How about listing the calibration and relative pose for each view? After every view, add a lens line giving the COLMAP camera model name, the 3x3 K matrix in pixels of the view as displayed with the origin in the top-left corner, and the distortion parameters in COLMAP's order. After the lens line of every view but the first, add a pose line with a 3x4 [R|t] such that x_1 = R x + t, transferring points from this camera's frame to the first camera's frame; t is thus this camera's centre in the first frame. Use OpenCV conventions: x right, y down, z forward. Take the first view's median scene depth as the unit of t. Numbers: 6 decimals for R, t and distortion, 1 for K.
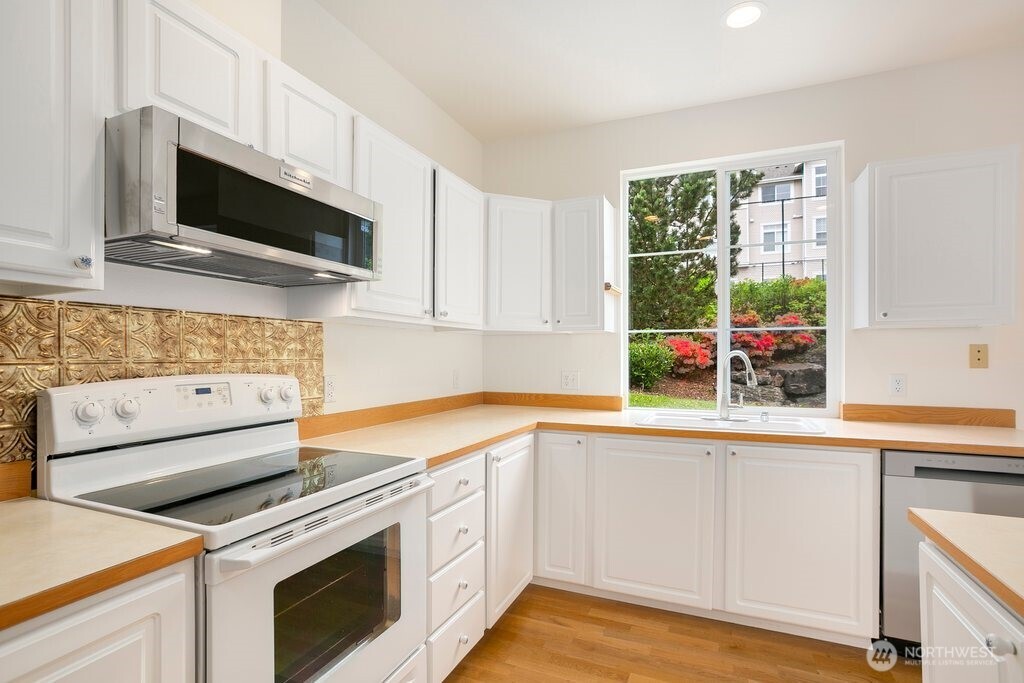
lens RADIAL K [[497.2, 0, 511.4], [0, 497.2, 358.1], [0, 0, 1]] dist [-0.055983, 0.032244]
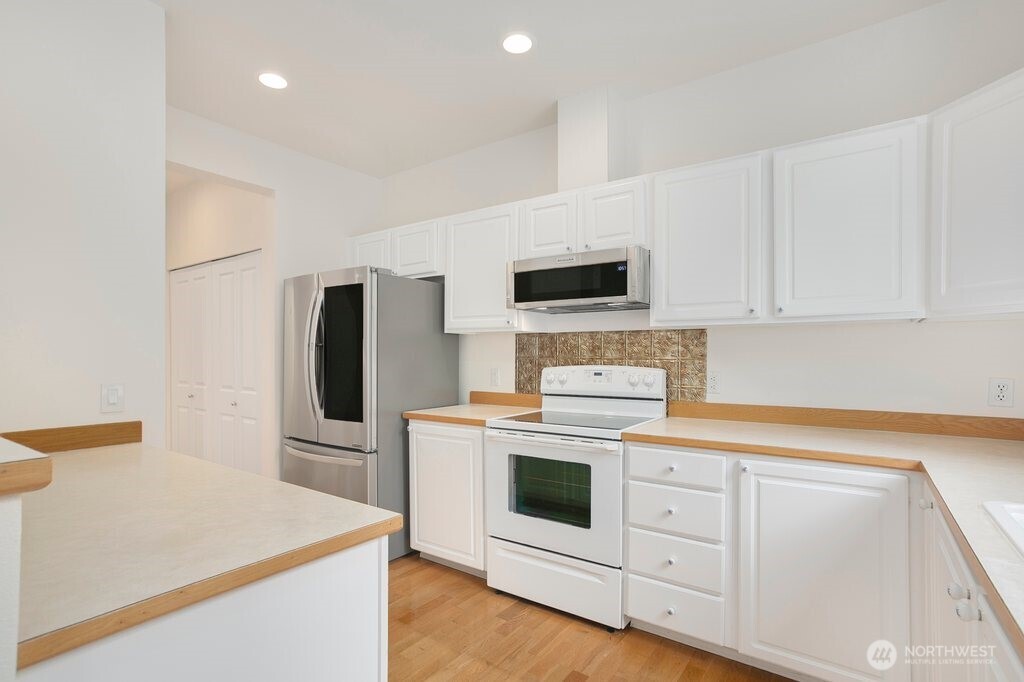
lens RADIAL K [[497.2, 0, 511.4], [0, 497.2, 357.6], [0, 0, 1]] dist [-0.055983, 0.032244]
pose [[-0.208341, 0.007494, -0.978028, 0.896550], [-0.004804, 0.999951, 0.008685, -0.007546], [0.978044, 0.006508, -0.208295, 0.735153]]
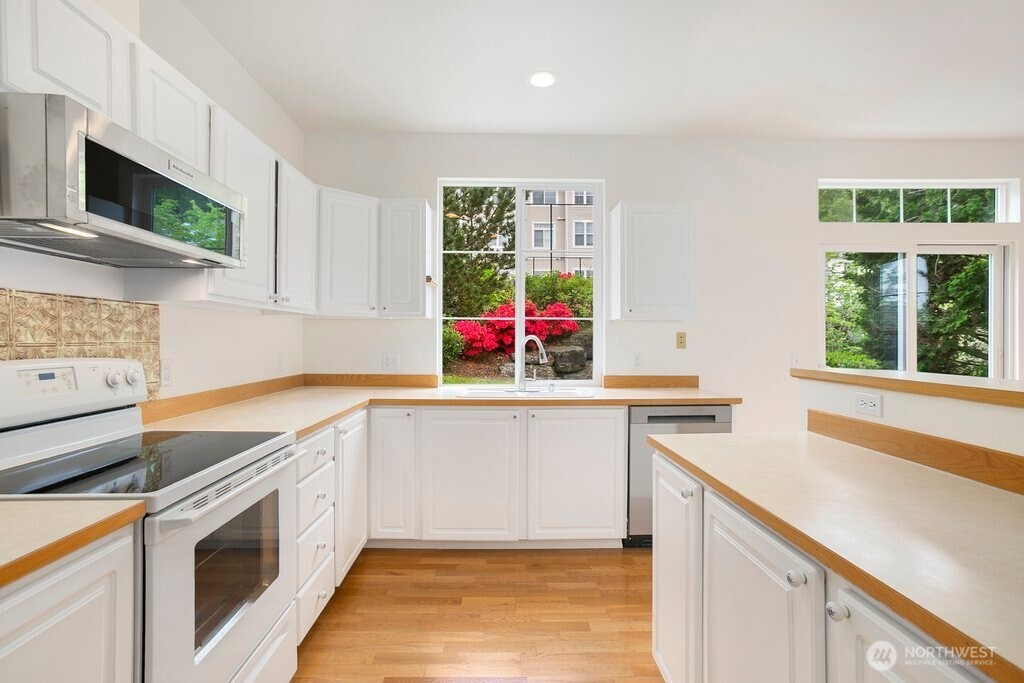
lens RADIAL K [[493.9, 0, 512.0], [0, 493.9, 341.5], [0, 0, 1]] dist [-0.051596, 0.031716]
pose [[0.907730, 0.000639, 0.419554, -0.142760], [-0.000743, 1.000000, 0.000086, -0.000301], [-0.419553, -0.000390, 0.907731, -0.151870]]
